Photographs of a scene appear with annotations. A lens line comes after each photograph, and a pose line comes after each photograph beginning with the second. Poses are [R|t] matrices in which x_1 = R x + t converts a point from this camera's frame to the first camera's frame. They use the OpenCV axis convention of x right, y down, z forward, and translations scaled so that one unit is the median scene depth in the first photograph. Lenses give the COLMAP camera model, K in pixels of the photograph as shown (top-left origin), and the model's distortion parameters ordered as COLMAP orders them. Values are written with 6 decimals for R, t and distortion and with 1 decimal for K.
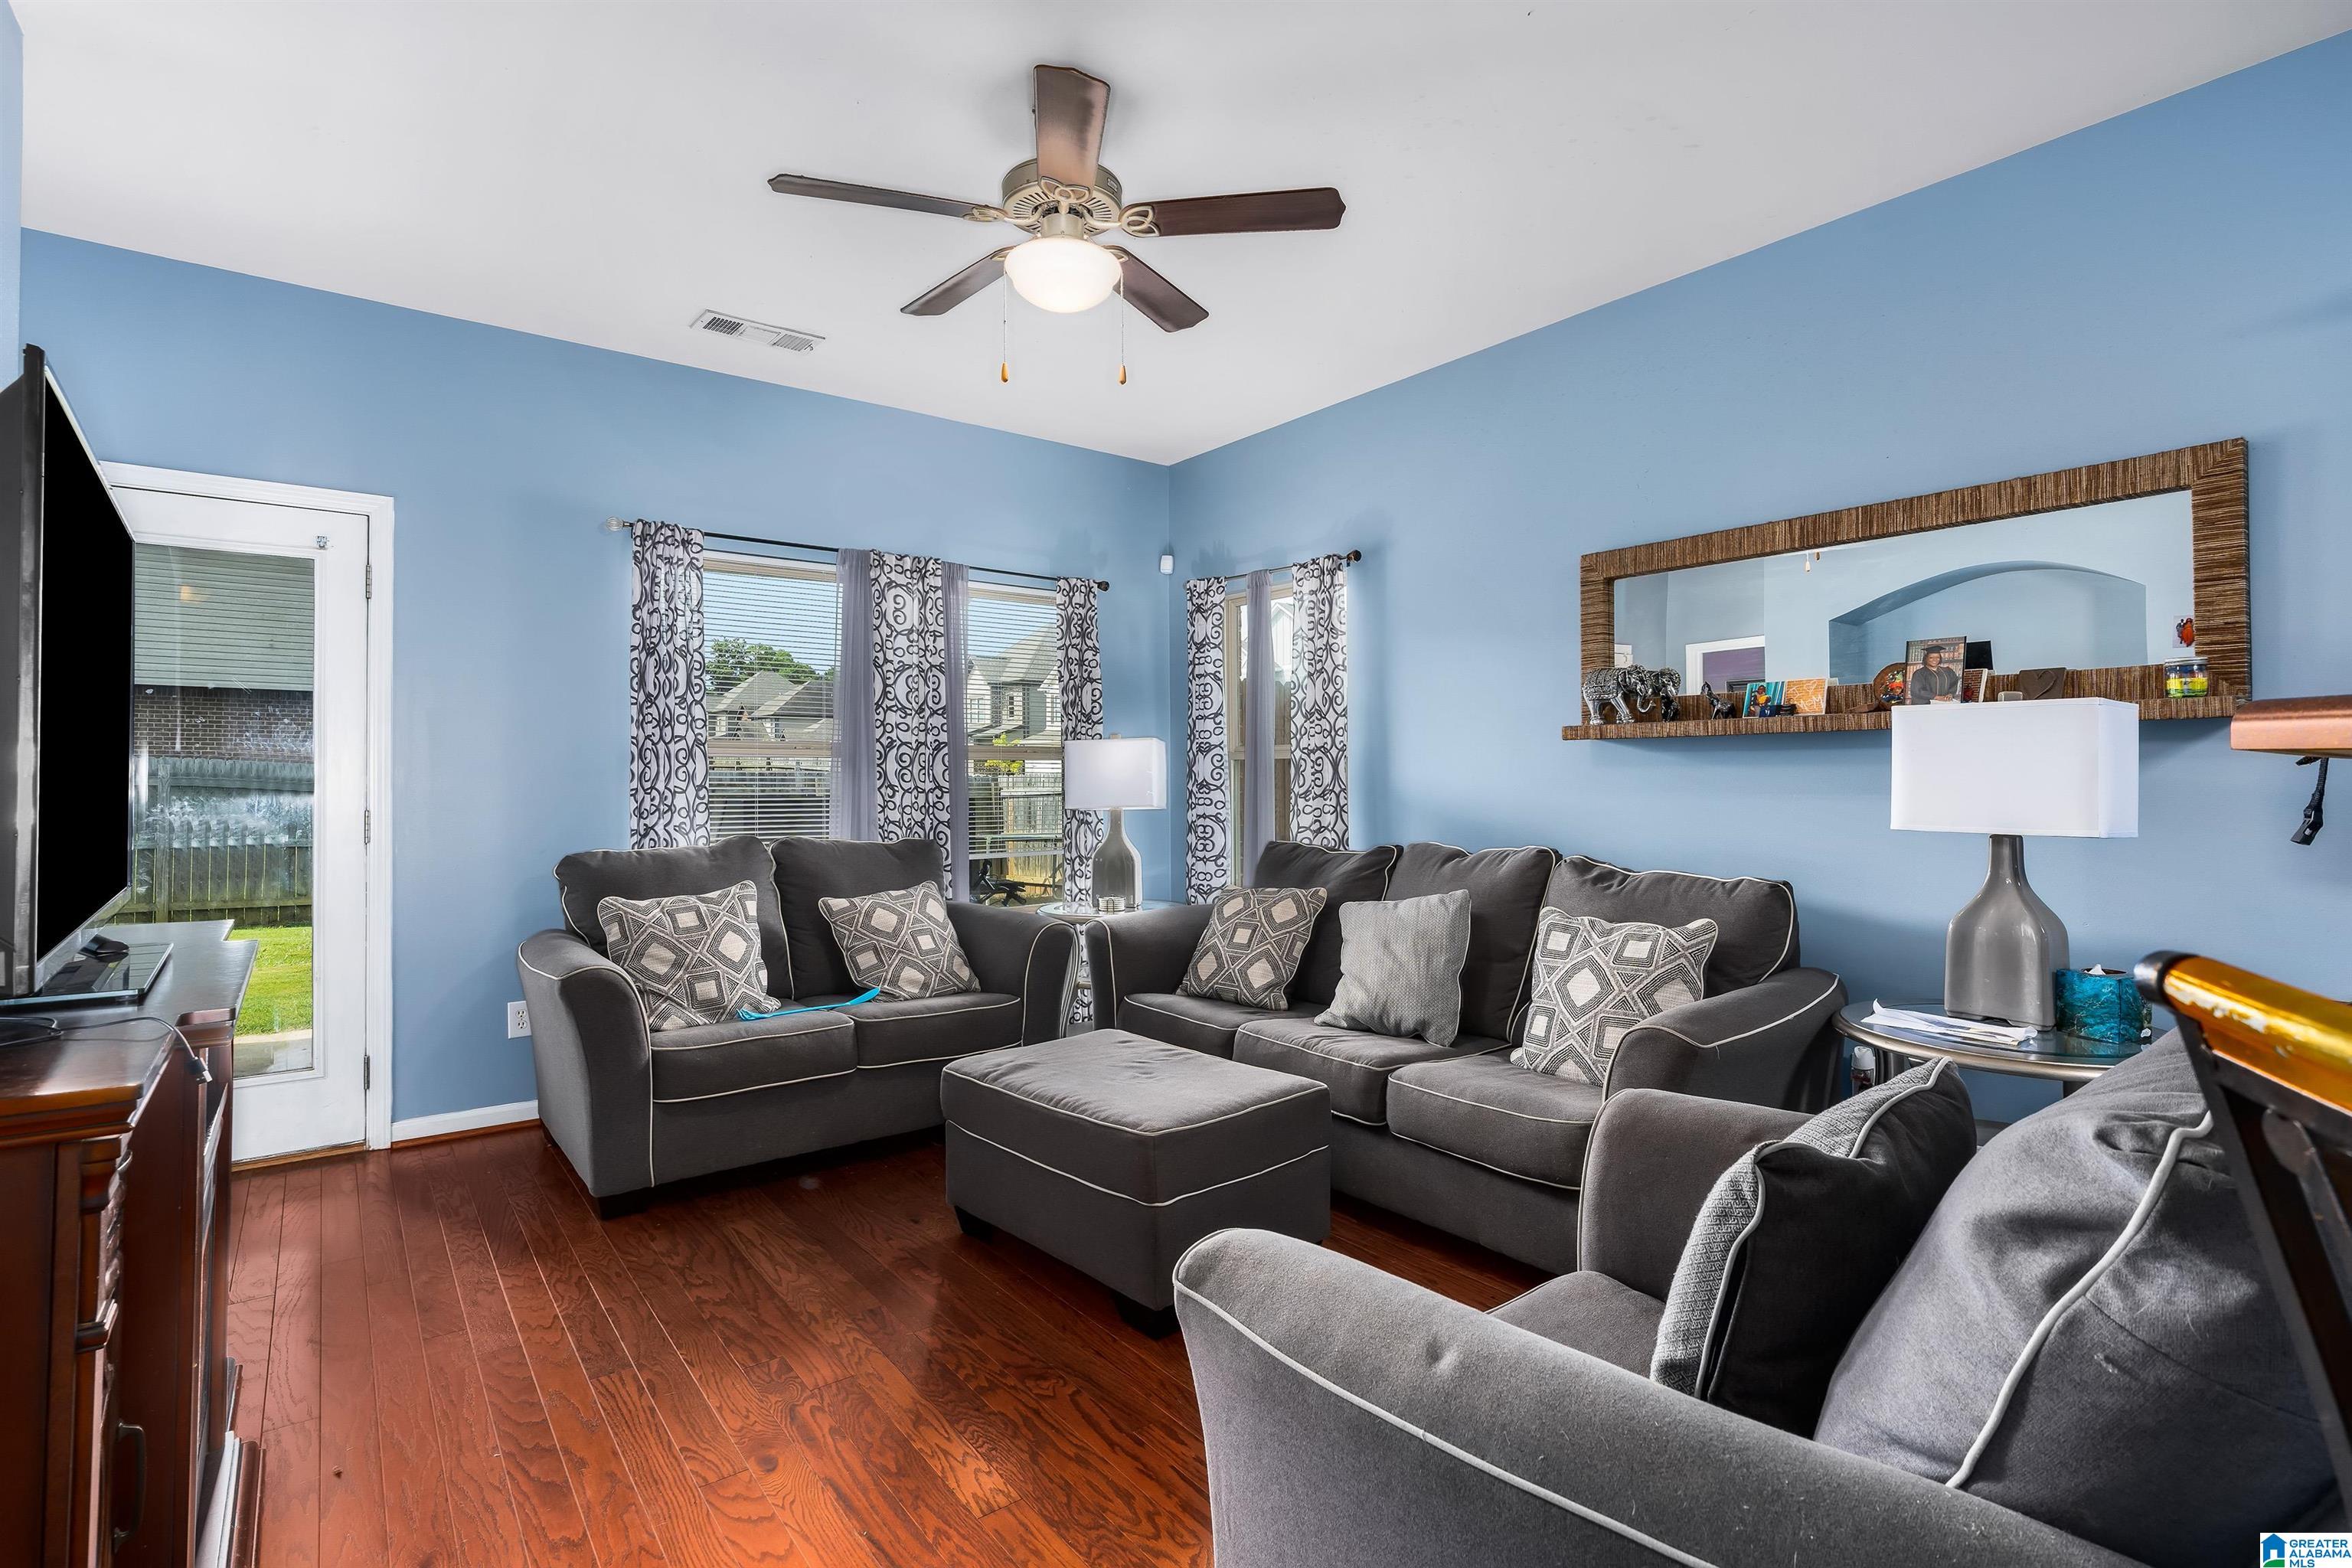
lens RADIAL K [[1109.9, 0, 1176.0], [0, 1109.9, 784.0], [0, 0, 1]] dist [-0.012309, -0.000514]
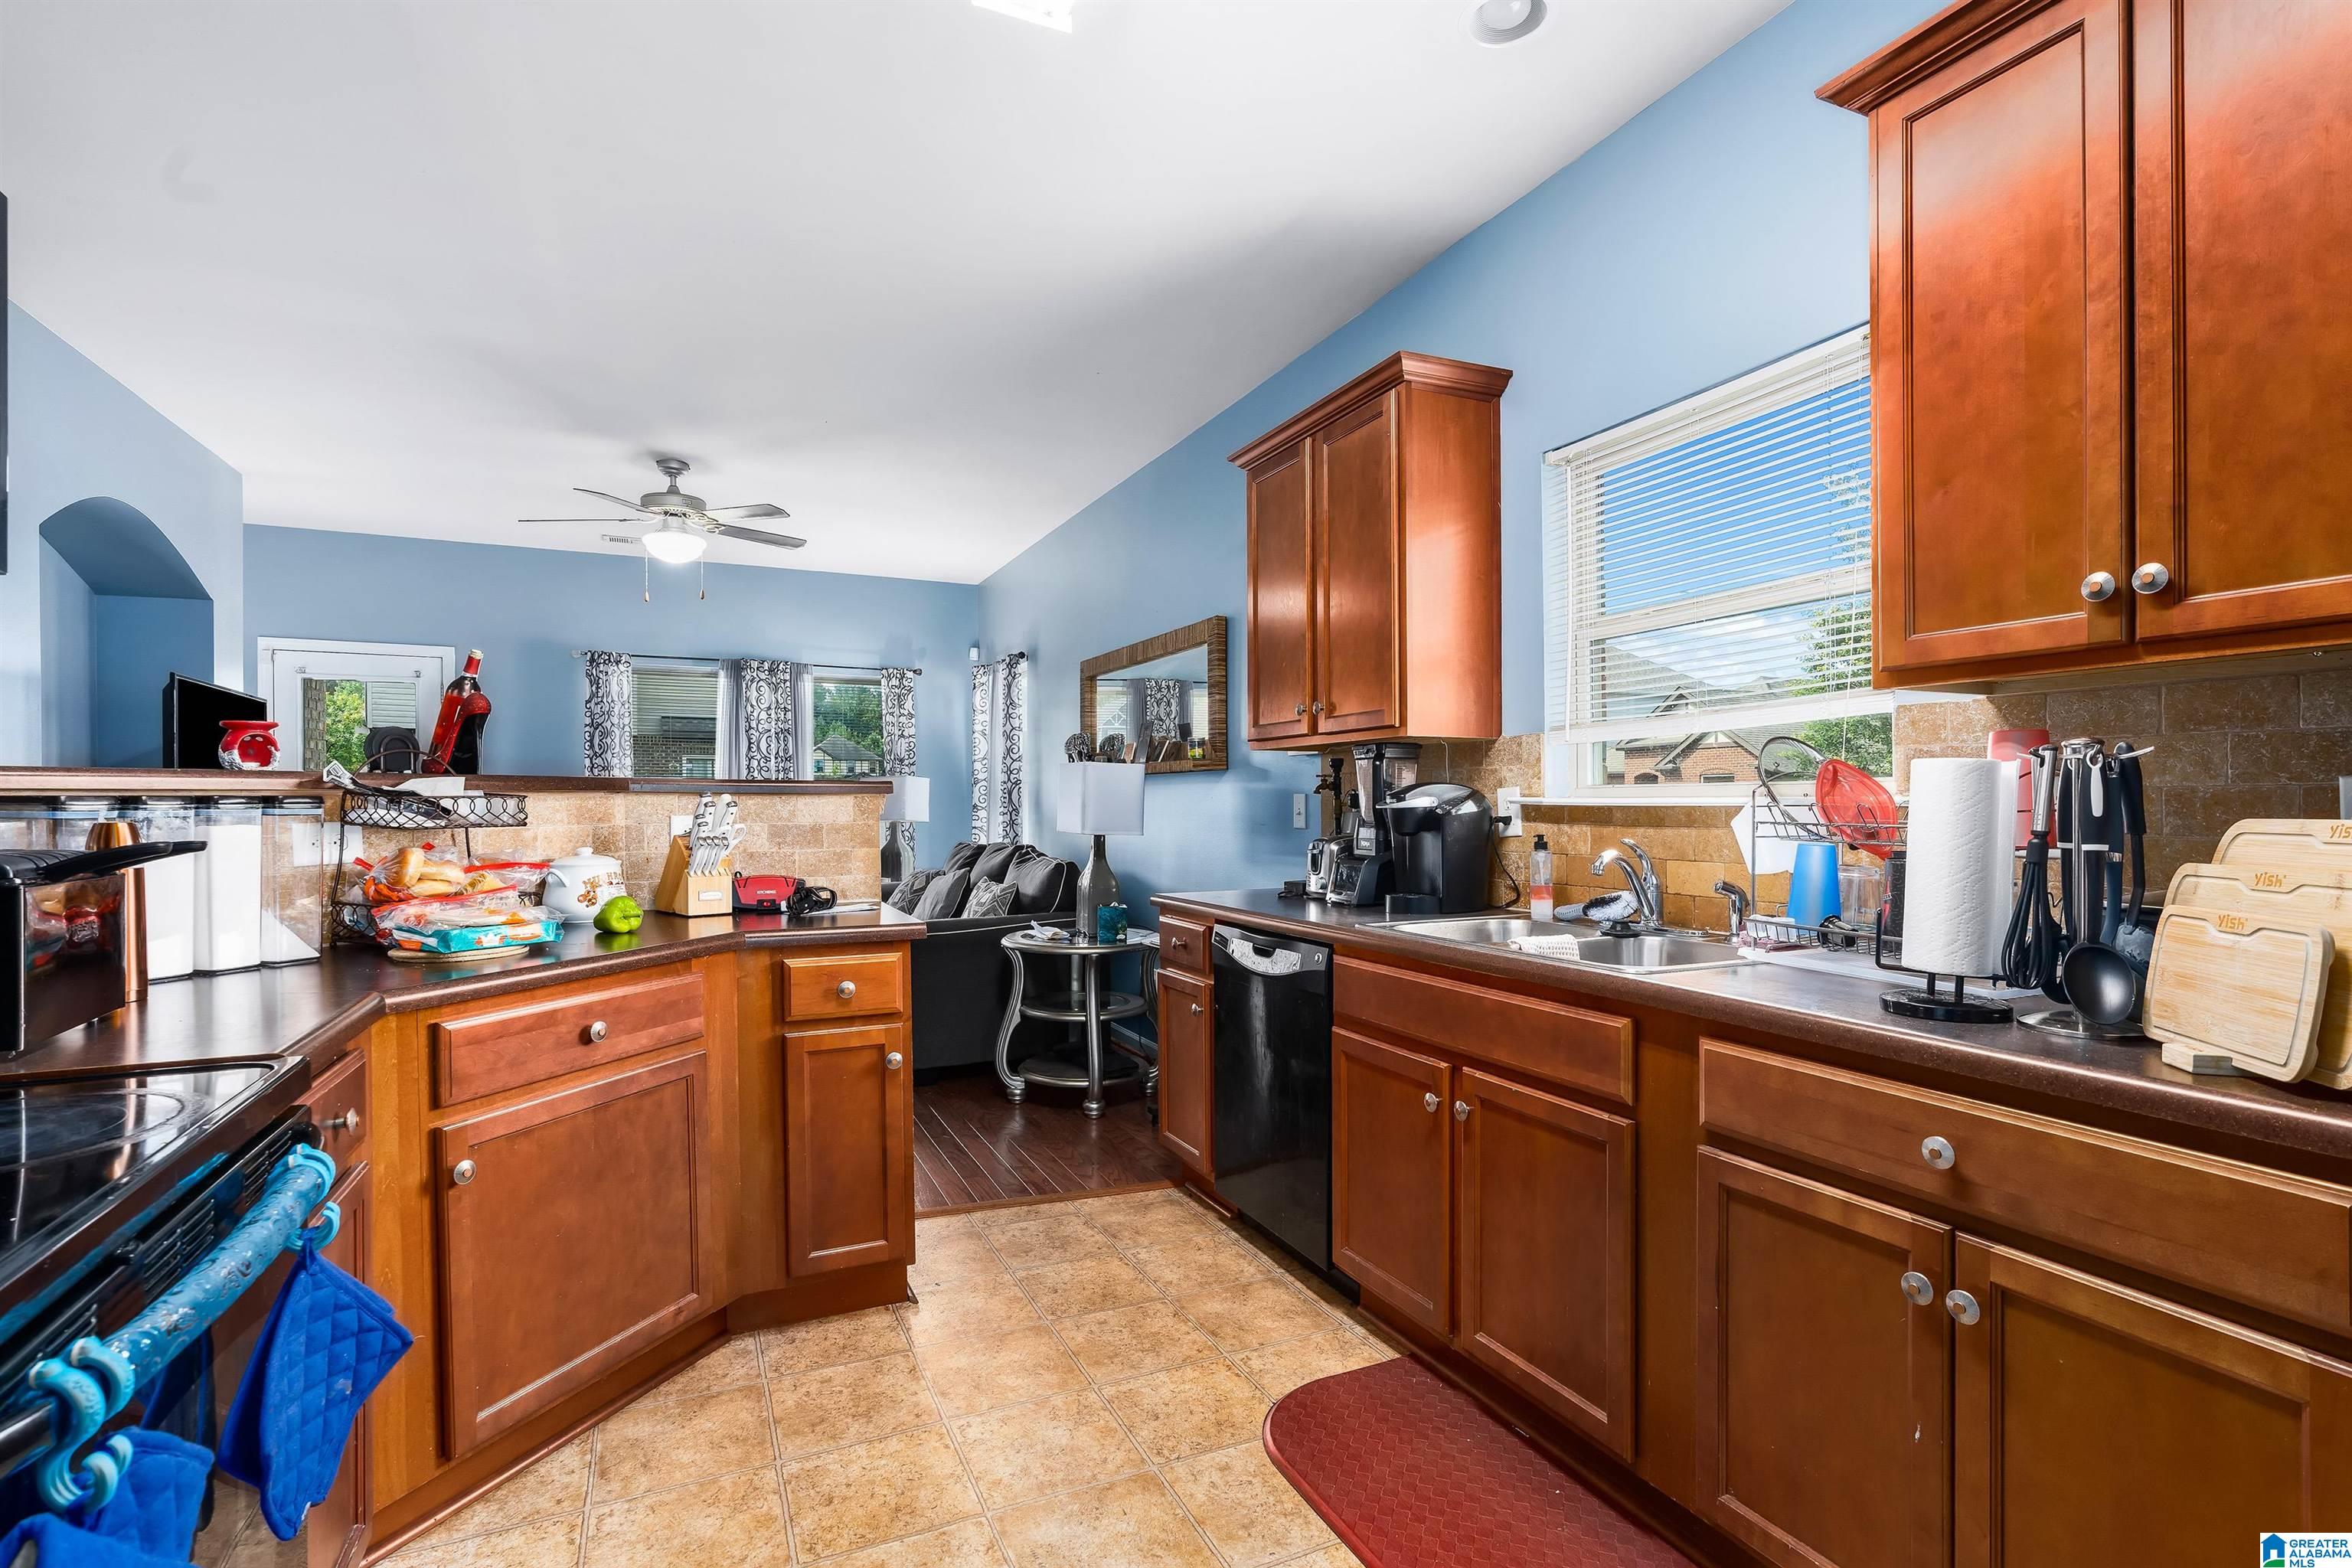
lens RADIAL K [[1091.0, 0, 1176.0], [0, 1091.0, 784.0], [0, 0, 1]] dist [-0.002374, 0.000603]
pose [[0.974461, 0.001726, -0.224550, 0.803095], [-0.006381, 0.999779, -0.020008, -0.002132], [0.224466, 0.020930, 0.974257, -0.459093]]
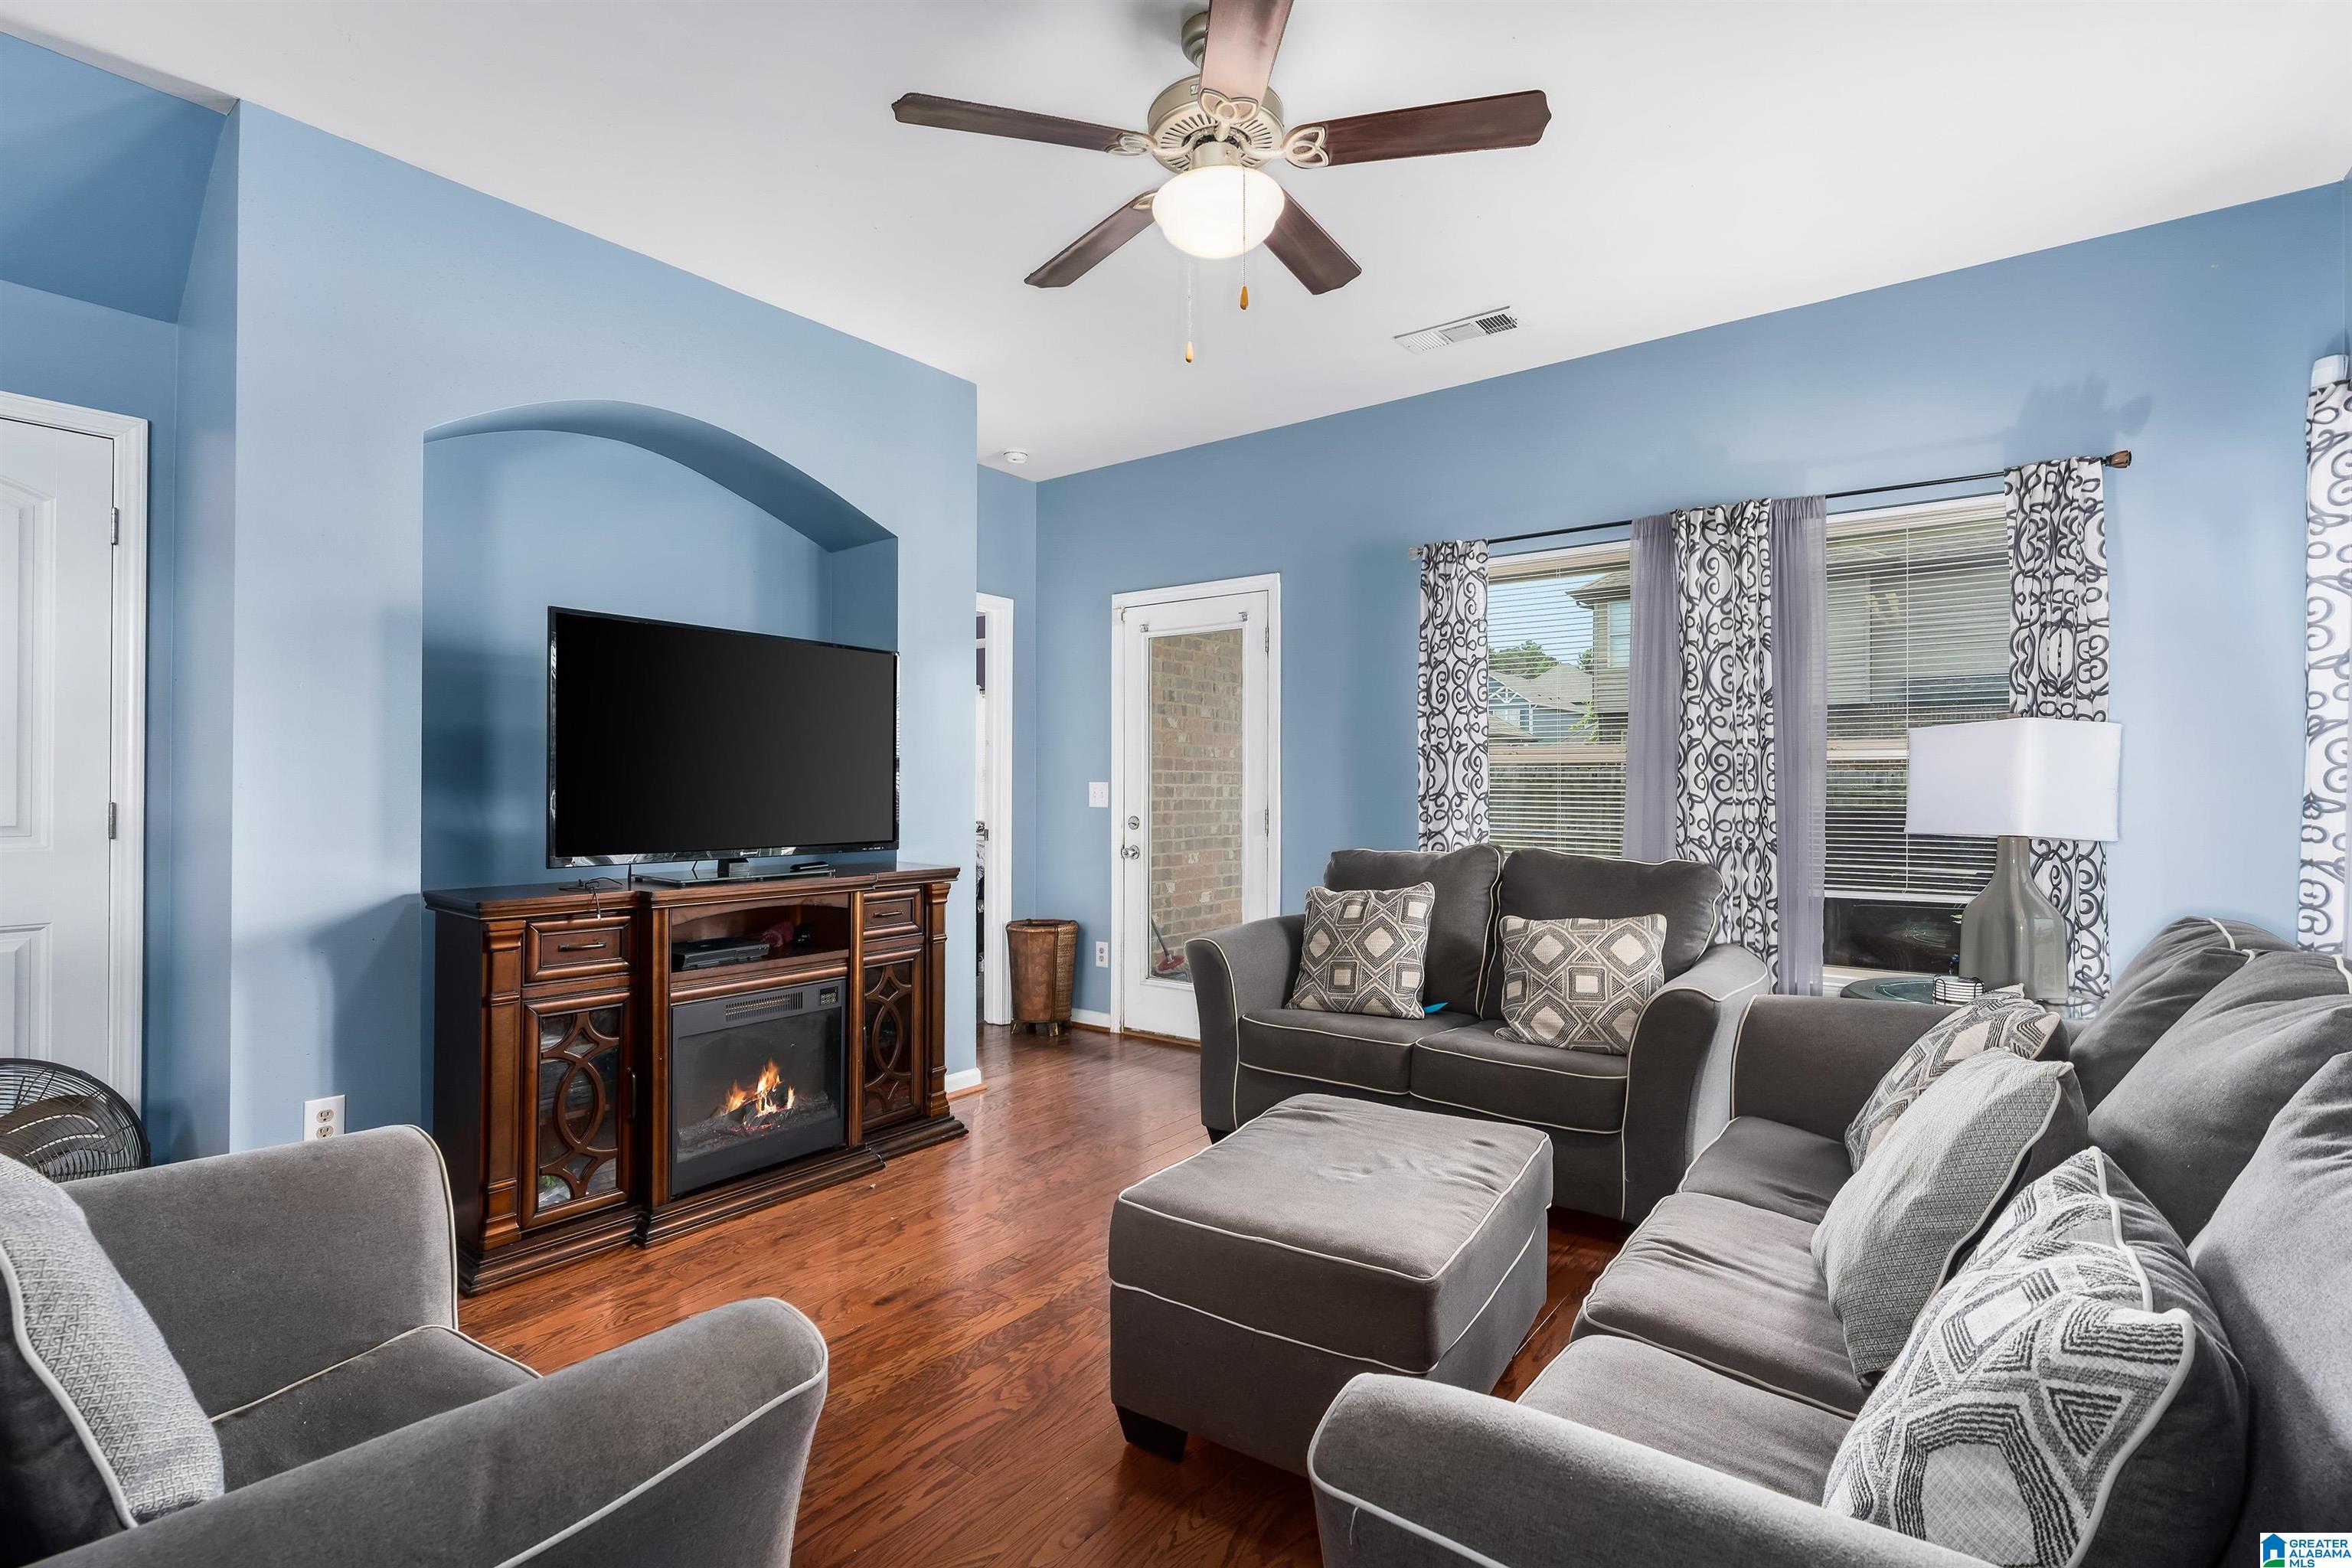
lens RADIAL K [[1091.0, 0, 1176.0], [0, 1091.0, 784.0], [0, 0, 1]] dist [-0.002374, 0.000603]
pose [[0.262034, 0.001638, -0.965057, 0.482541], [-0.006904, 0.999976, -0.000177, -0.004403], [0.965034, 0.006709, 0.262039, 0.493596]]
